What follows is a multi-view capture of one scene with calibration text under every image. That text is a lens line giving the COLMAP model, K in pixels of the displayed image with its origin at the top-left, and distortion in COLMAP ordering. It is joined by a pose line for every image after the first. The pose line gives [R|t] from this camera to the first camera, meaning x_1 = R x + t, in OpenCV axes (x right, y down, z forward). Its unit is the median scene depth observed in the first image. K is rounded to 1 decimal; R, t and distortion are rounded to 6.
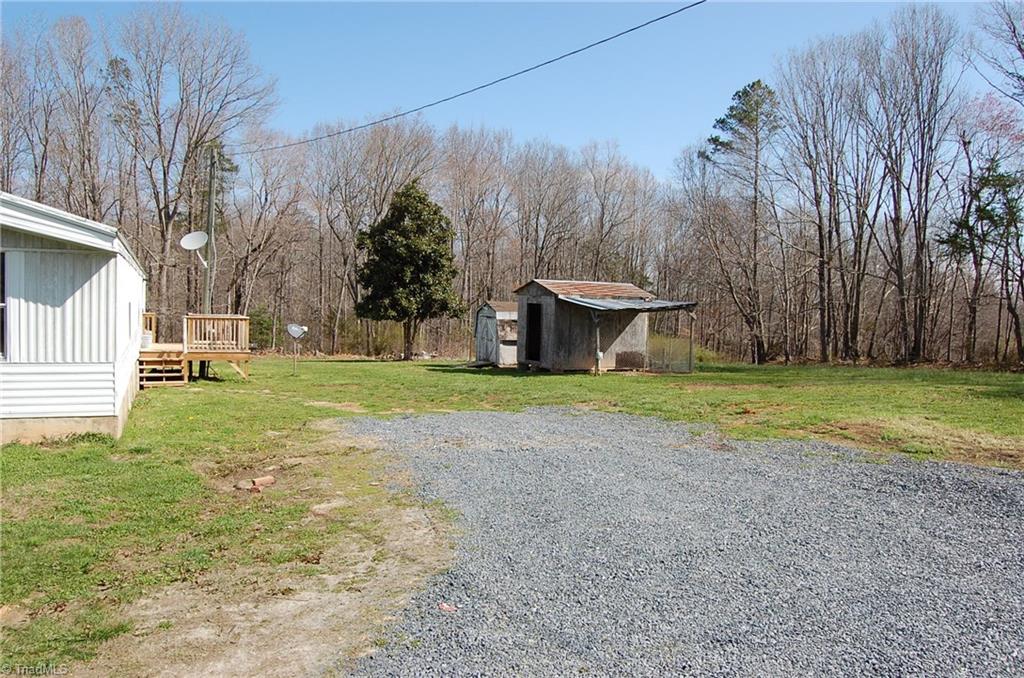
lens RADIAL K [[789.3, 0, 512.2], [0, 789.3, 341.1], [0, 0, 1]] dist [-0.091191, 0.024591]
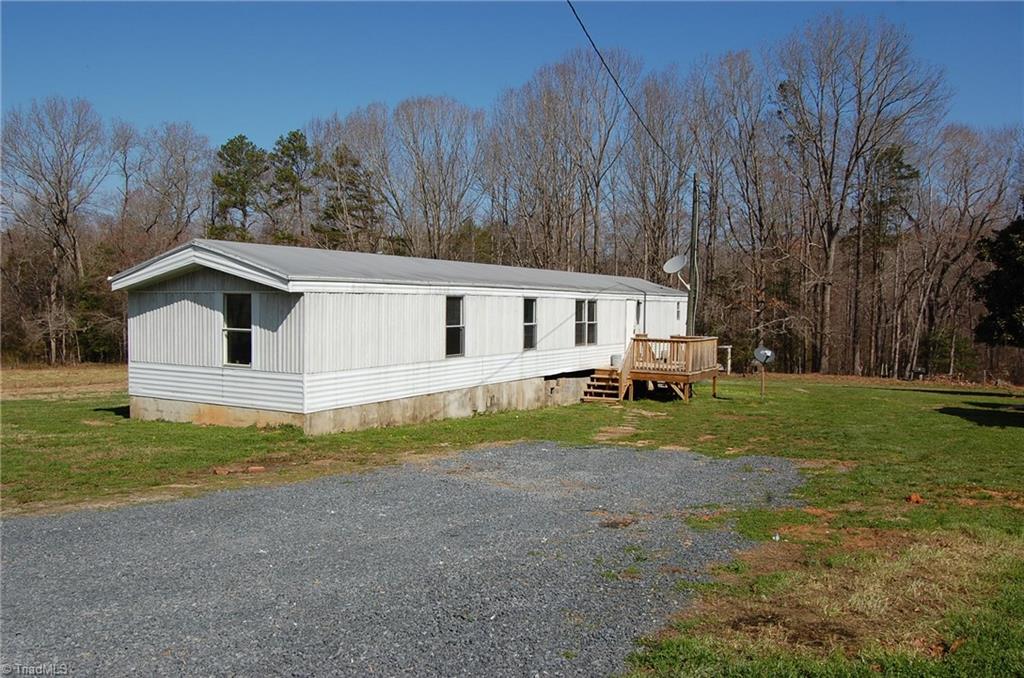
lens RADIAL K [[815.0, 0, 512.0], [0, 815.0, 337.6], [0, 0, 1]] dist [-0.006945, -0.001597]
pose [[0.630031, 0.014347, -0.776437, 0.362084], [-0.036648, 0.999265, -0.011273, -0.014583], [0.775705, 0.035558, 0.630094, 0.172786]]
